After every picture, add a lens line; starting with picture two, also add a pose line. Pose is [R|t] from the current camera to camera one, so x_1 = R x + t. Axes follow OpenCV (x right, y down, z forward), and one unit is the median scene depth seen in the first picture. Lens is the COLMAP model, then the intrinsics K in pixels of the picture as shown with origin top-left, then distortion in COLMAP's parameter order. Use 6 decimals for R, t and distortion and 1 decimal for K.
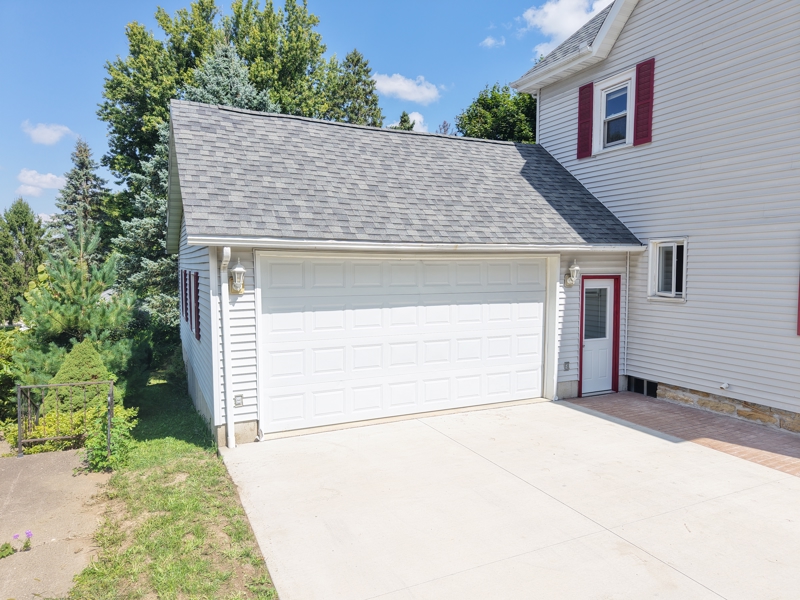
lens RADIAL K [[538.9, 0, 403.3], [0, 538.9, 305.9], [0, 0, 1]] dist [0.022700, -0.012680]
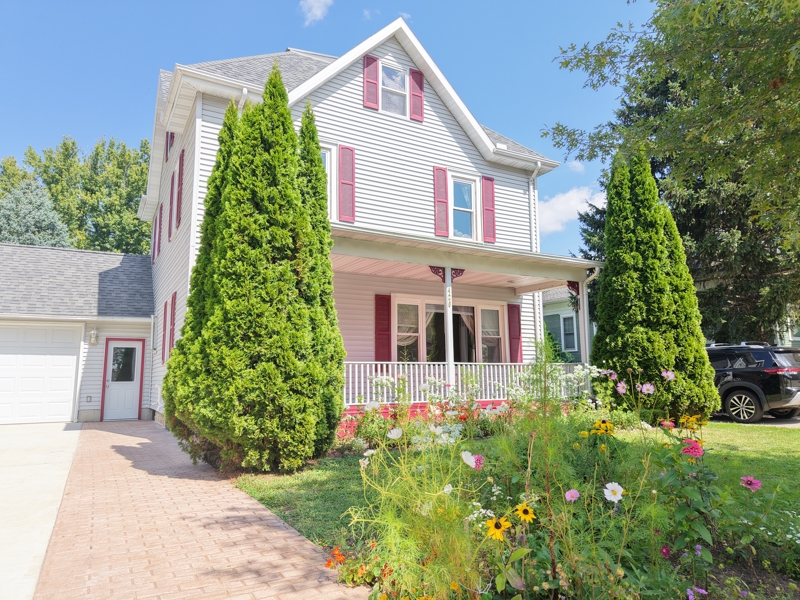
lens RADIAL K [[538.9, 0, 404.2], [0, 538.9, 305.2], [0, 0, 1]] dist [0.022700, -0.012680]
pose [[0.997640, -0.001913, 0.068640, 1.018754], [0.015870, 0.978974, -0.203367, 0.168847], [-0.066807, 0.203977, 0.976694, -0.529247]]
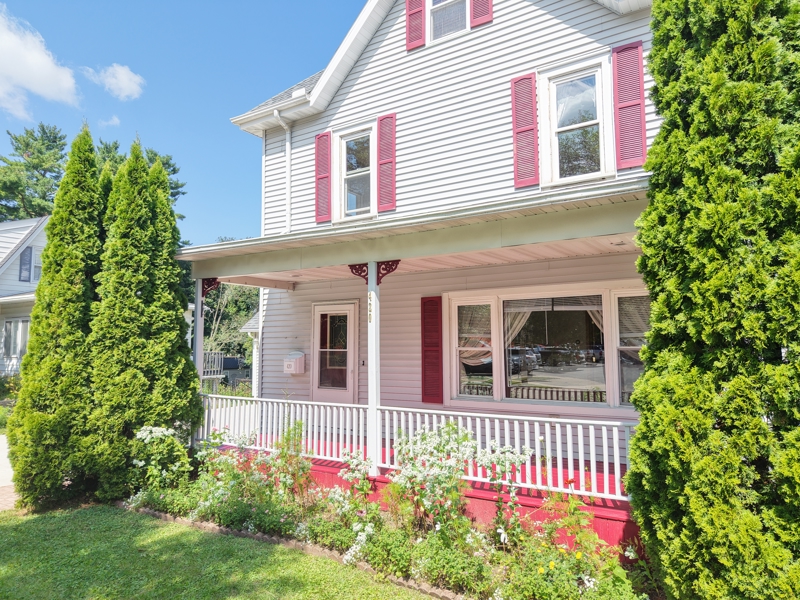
lens RADIAL K [[538.9, 0, 404.3], [0, 538.9, 299.9], [0, 0, 1]] dist [0.022700, -0.012680]
pose [[0.520316, -0.080997, -0.850124, 1.748745], [-0.055493, 0.990181, -0.128305, 0.026812], [0.852169, 0.113935, 0.510712, 0.129614]]
